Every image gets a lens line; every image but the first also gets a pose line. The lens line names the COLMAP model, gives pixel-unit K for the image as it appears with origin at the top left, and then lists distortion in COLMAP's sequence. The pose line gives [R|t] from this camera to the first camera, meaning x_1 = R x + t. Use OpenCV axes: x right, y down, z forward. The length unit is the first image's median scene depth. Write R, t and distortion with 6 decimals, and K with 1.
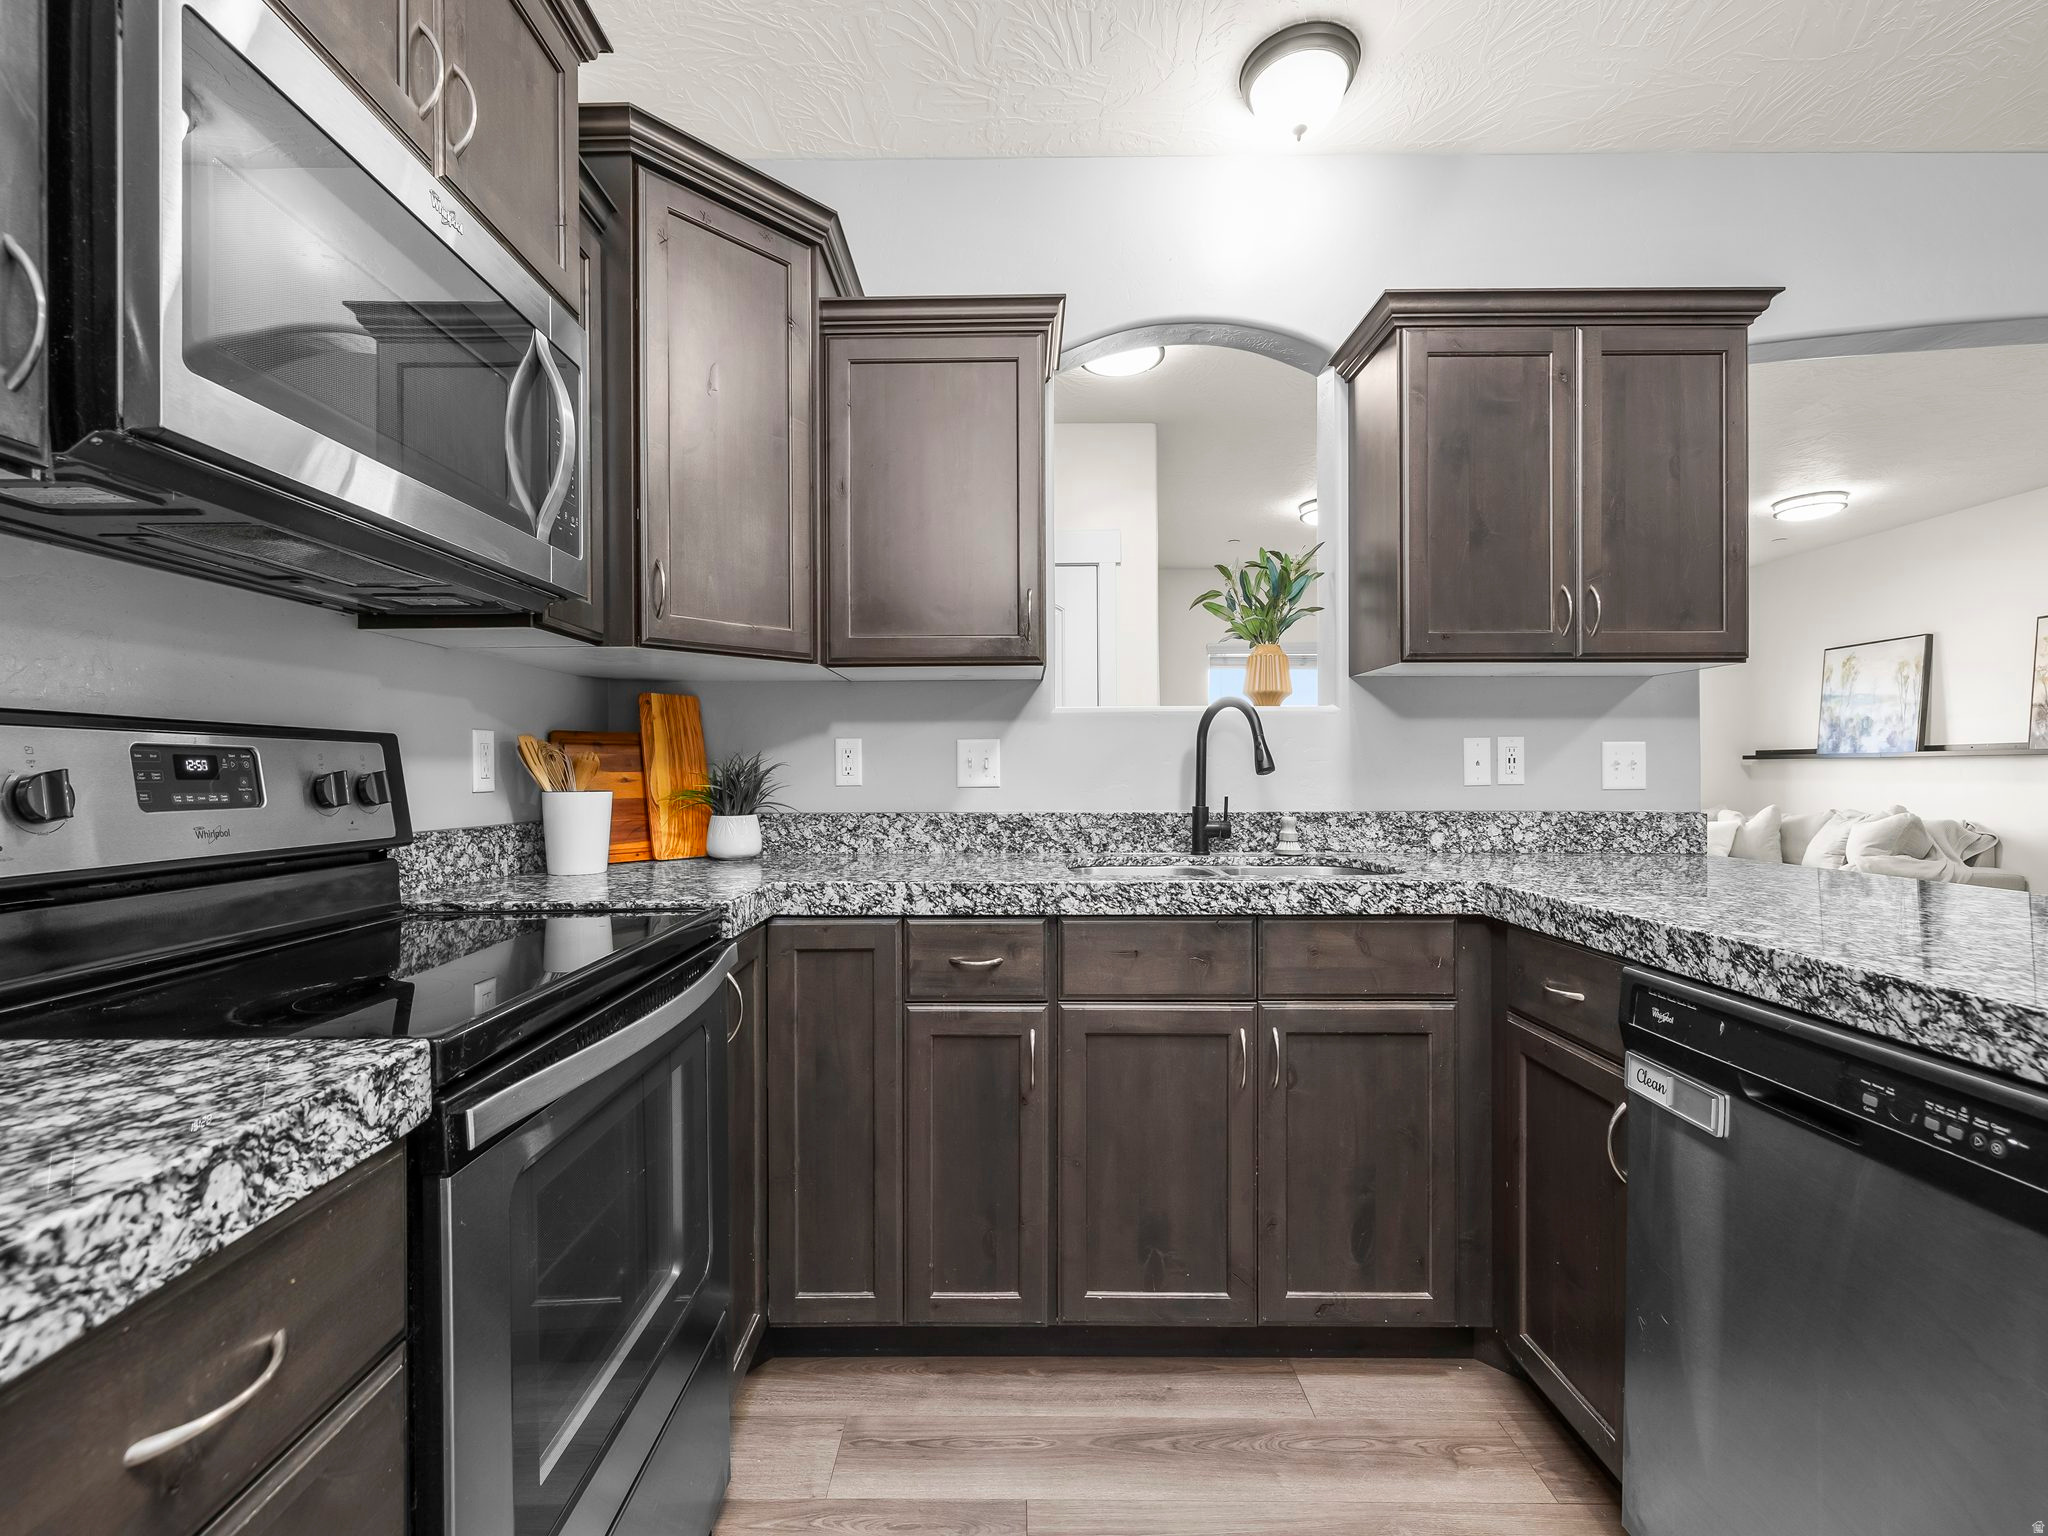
lens RADIAL K [[866.9, 0, 1007.8], [0, 866.9, 776.5], [0, 0, 1]] dist [0.000891, 0.000866]
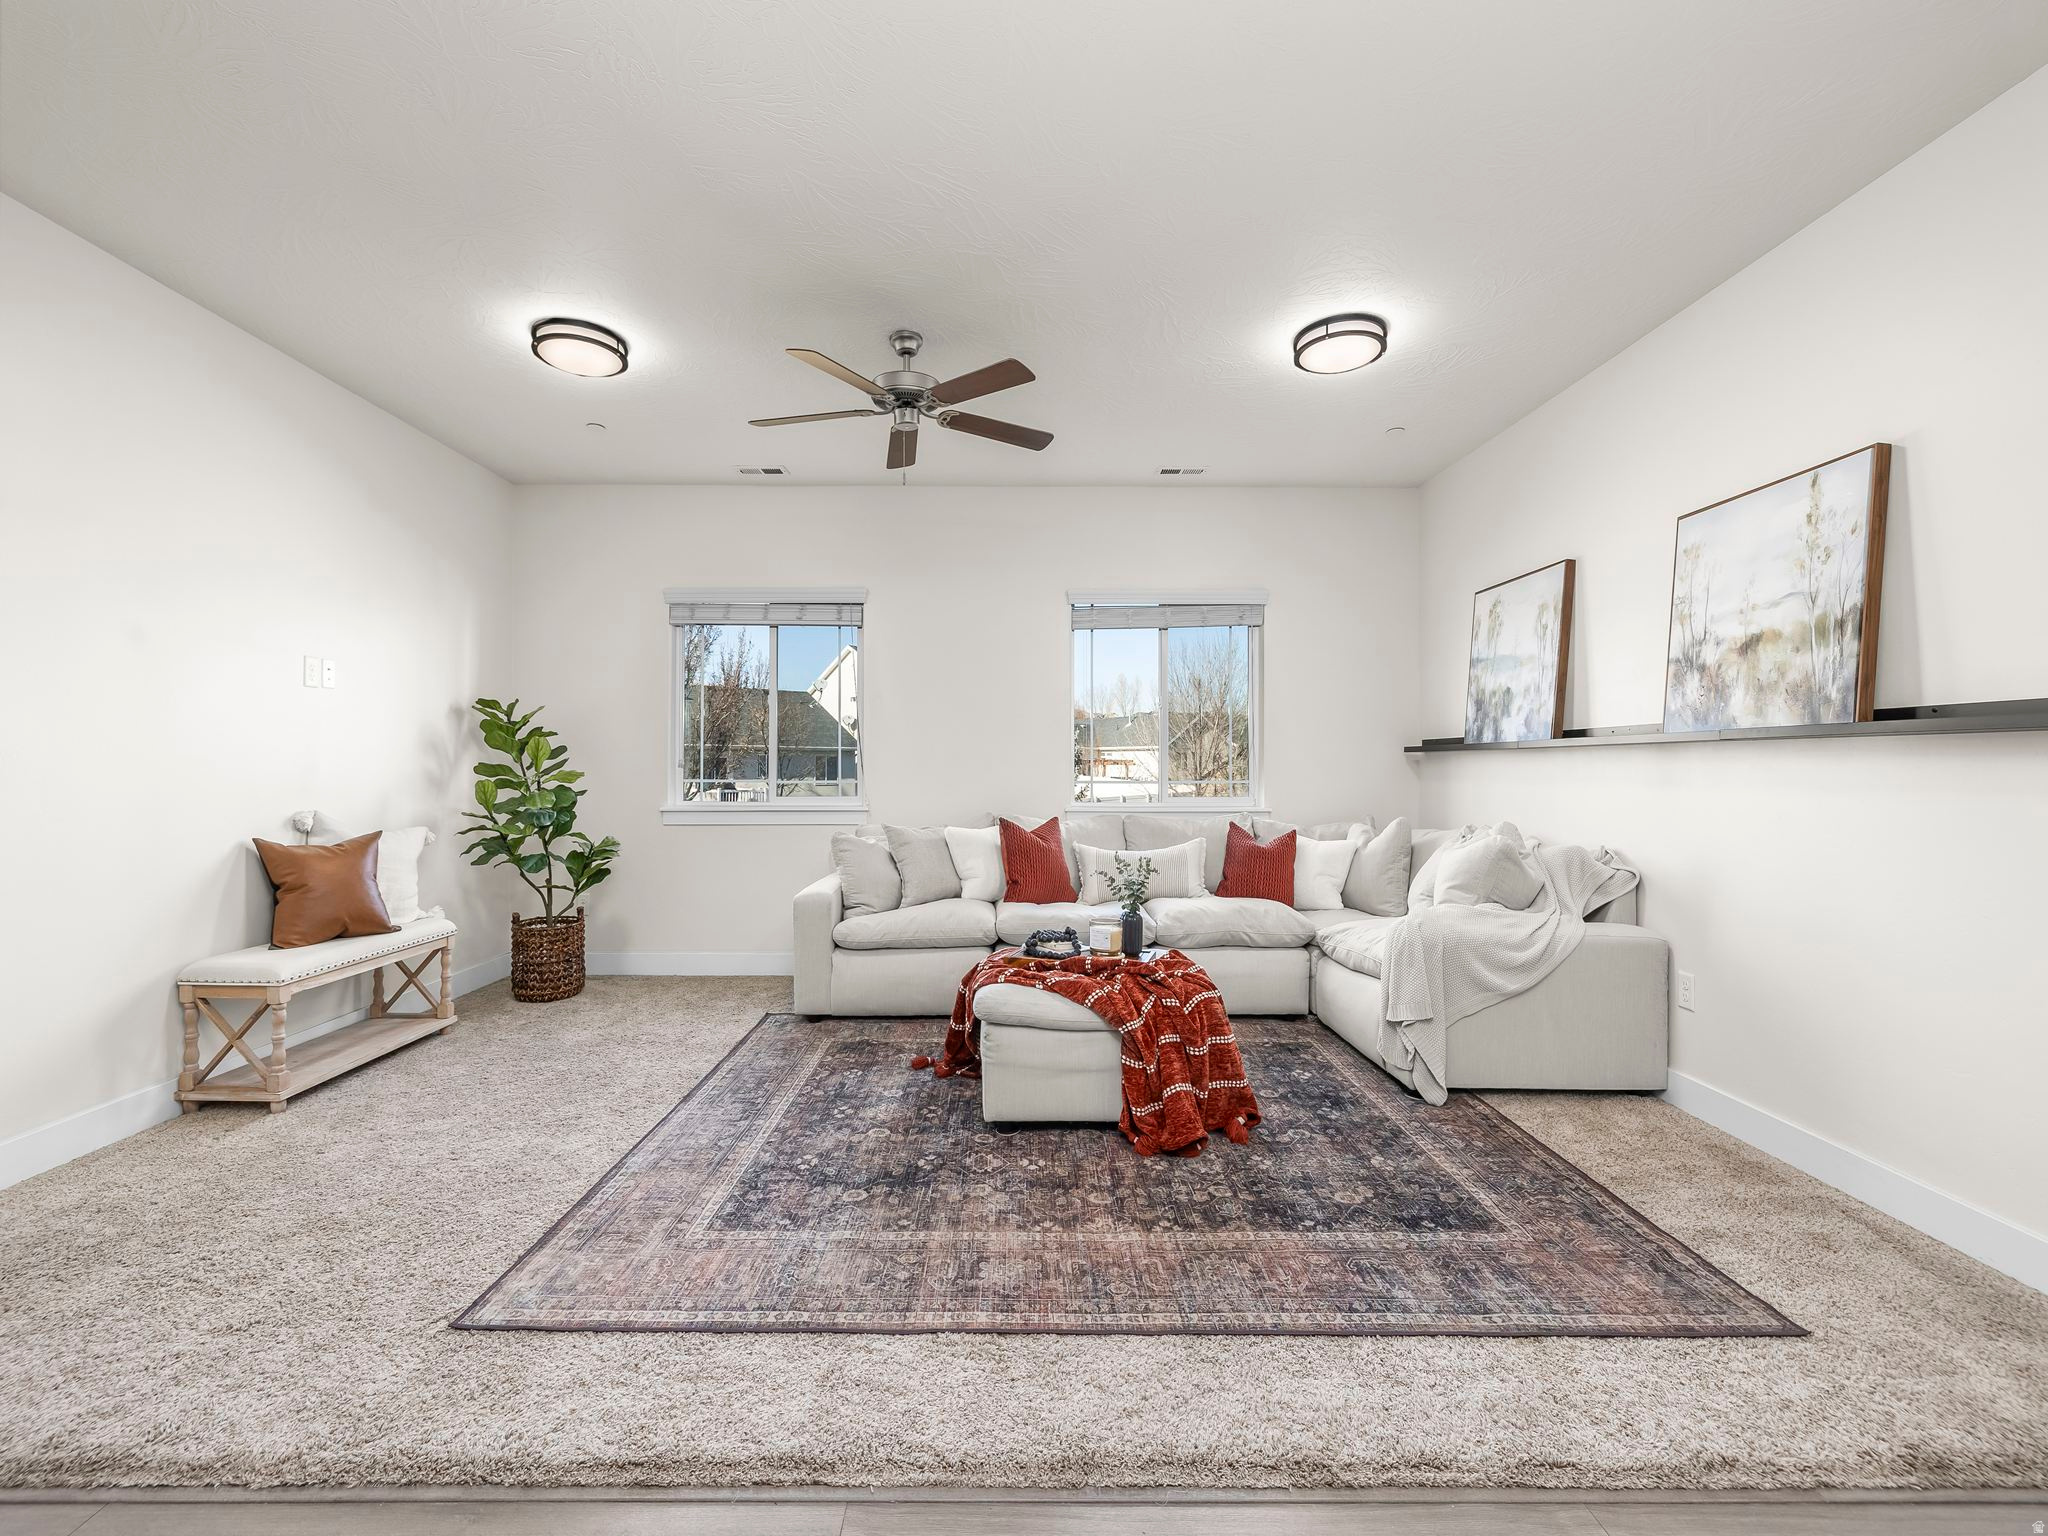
lens RADIAL K [[866.9, 0, 1020.9], [0, 866.9, 764.2], [0, 0, 1]] dist [0.000891, 0.000866]
pose [[0.999840, 0.000900, 0.017844, 1.562729], [-0.000688, 0.999930, -0.011850, -0.004257], [-0.017853, 0.011836, 0.999771, 0.874388]]
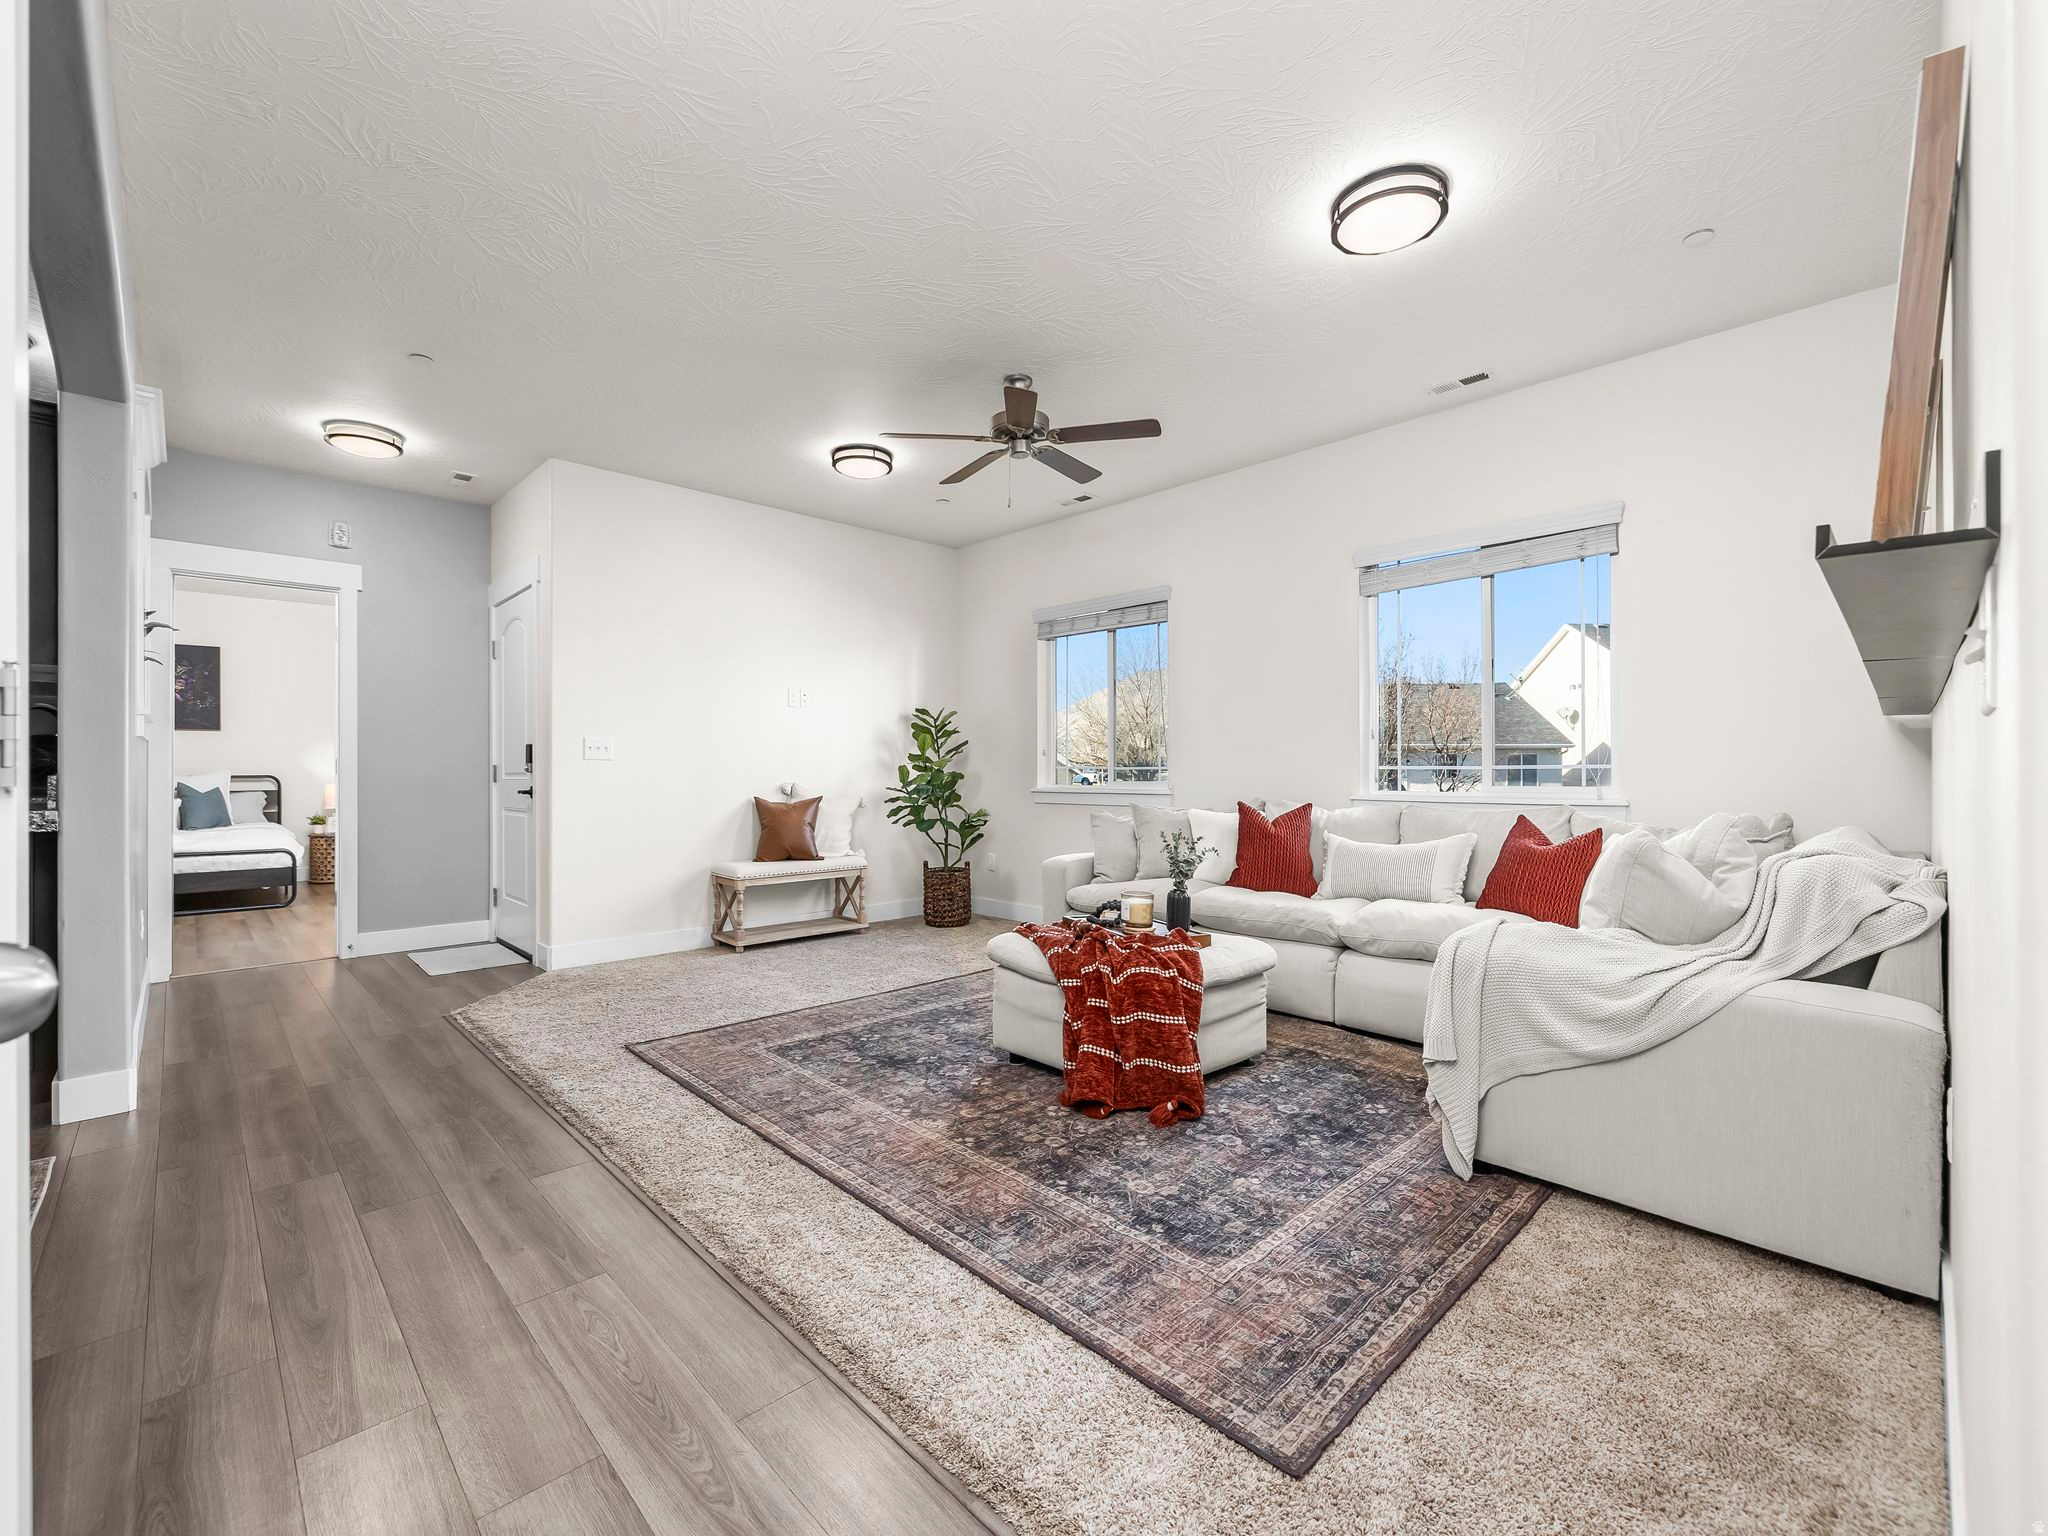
lens RADIAL K [[866.9, 0, 990.0], [0, 866.9, 768.1], [0, 0, 1]] dist [0.000891, 0.000866]
pose [[0.694125, -0.002980, -0.719848, 2.578064], [-0.004259, 0.999957, -0.008247, 0.038648], [0.719842, 0.008790, 0.694083, 1.107710]]
